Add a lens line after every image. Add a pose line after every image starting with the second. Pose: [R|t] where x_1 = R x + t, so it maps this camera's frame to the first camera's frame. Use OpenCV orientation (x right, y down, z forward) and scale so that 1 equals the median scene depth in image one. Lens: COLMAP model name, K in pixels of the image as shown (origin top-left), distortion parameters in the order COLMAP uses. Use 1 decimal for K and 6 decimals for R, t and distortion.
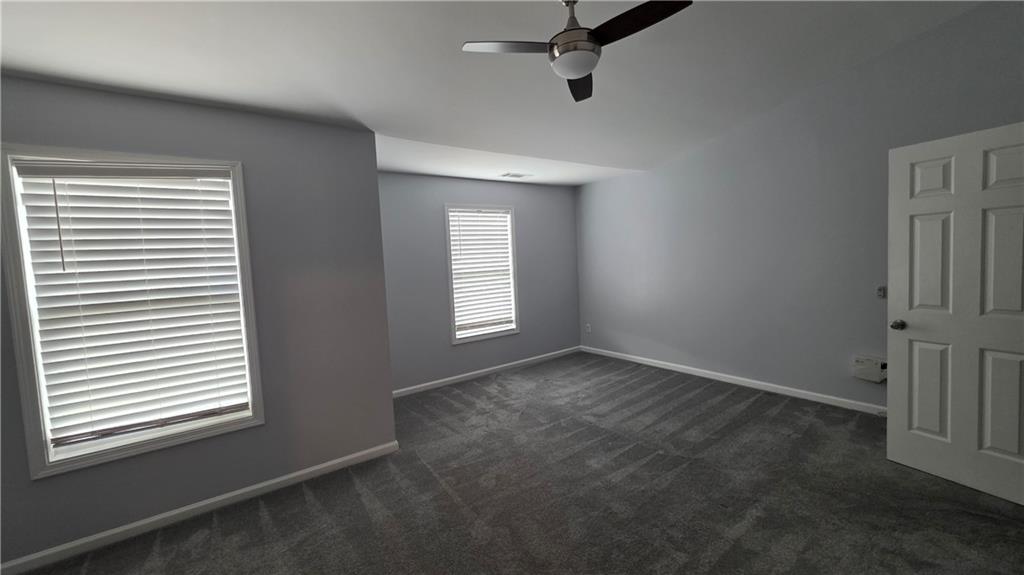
lens RADIAL K [[404.8, 0, 514.5], [0, 404.8, 277.9], [0, 0, 1]] dist [-0.000205, -0.000055]
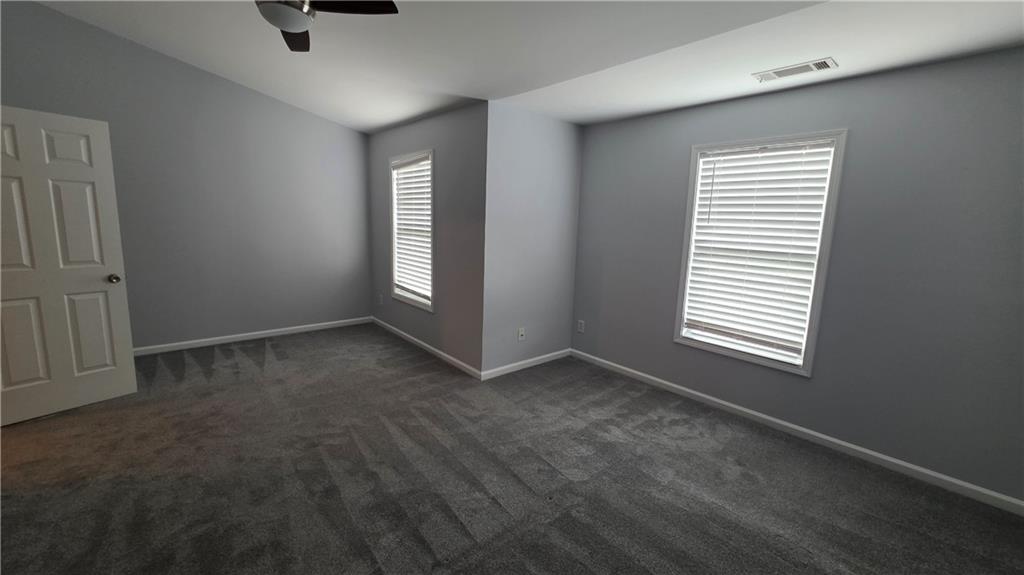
lens RADIAL K [[404.4, 0, 512.2], [0, 404.4, 277.8], [0, 0, 1]] dist [-0.000348, -0.000032]
pose [[0.076284, 0.184080, -0.979947, 0.539522], [-0.097183, 0.979504, 0.176432, -0.052310], [0.992339, 0.081775, 0.092610, 0.639983]]
